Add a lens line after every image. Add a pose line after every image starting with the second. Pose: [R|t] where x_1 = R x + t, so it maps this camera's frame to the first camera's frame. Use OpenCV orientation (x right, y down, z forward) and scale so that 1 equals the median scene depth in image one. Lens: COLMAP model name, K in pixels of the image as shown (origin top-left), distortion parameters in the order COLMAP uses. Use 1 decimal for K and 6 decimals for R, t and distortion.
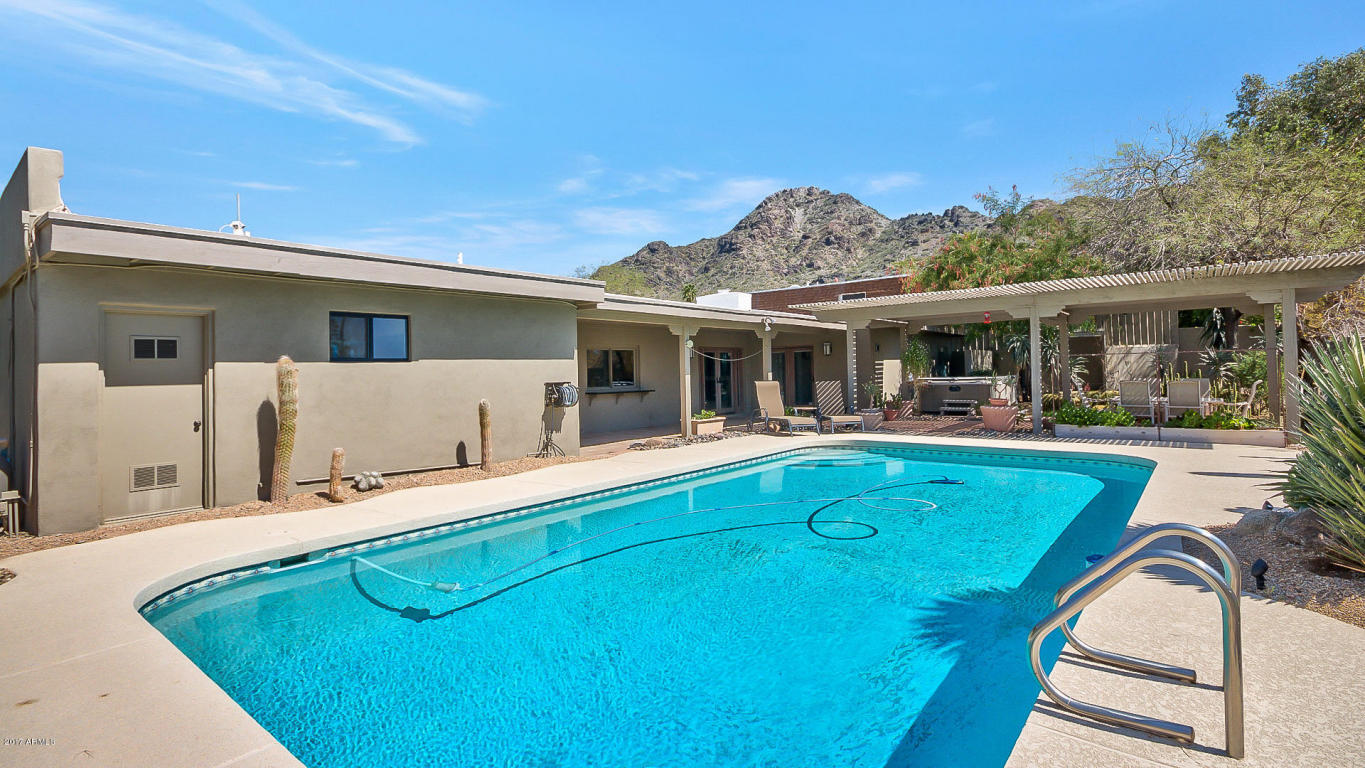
lens RADIAL K [[644.5, 0, 682.5], [0, 644.5, 384.0], [0, 0, 1]] dist [-0.000791, -0.000049]
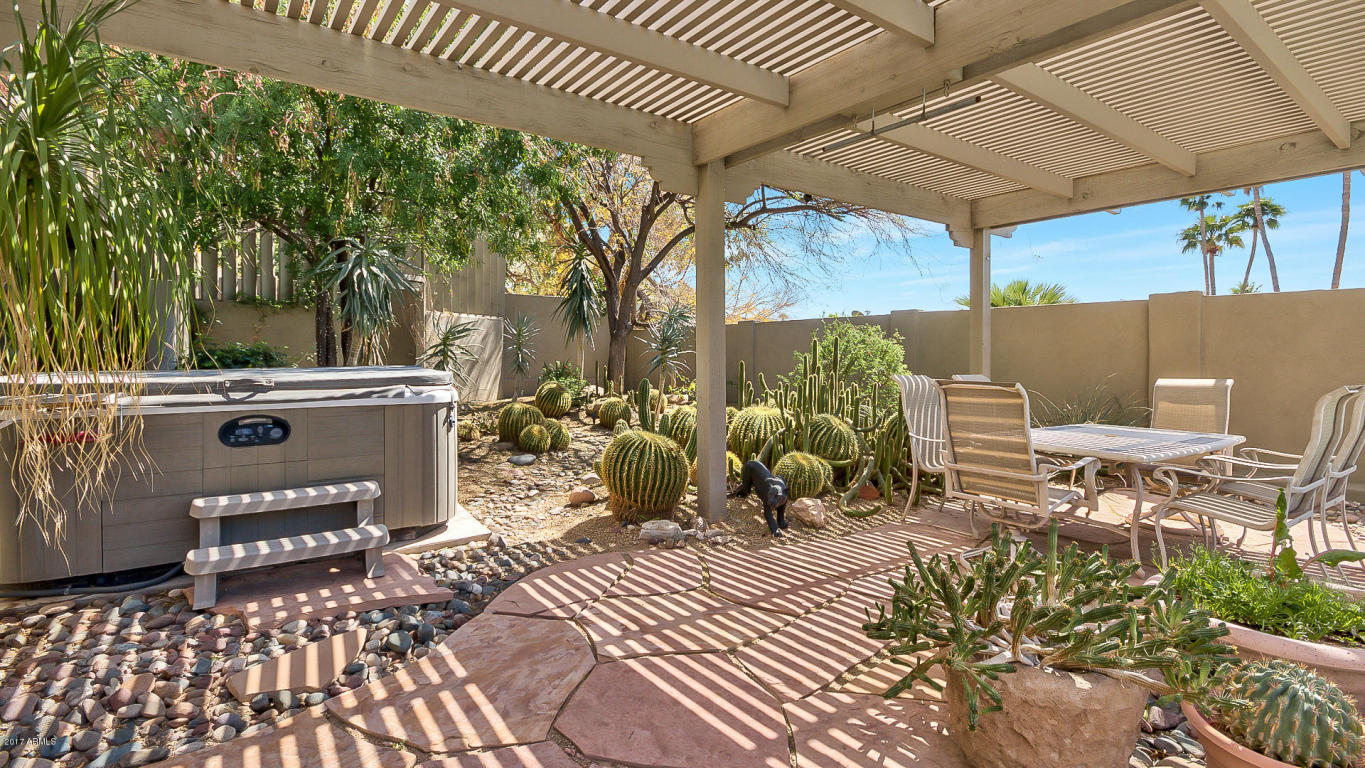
lens RADIAL K [[644.5, 0, 682.5], [0, 644.5, 384.0], [0, 0, 1]] dist [-0.000791, -0.000049]
pose [[0.251042, -0.019339, 0.967783, 0.272902], [0.007493, 0.999809, 0.018035, -0.009821], [-0.967947, 0.002725, 0.251139, 0.834180]]
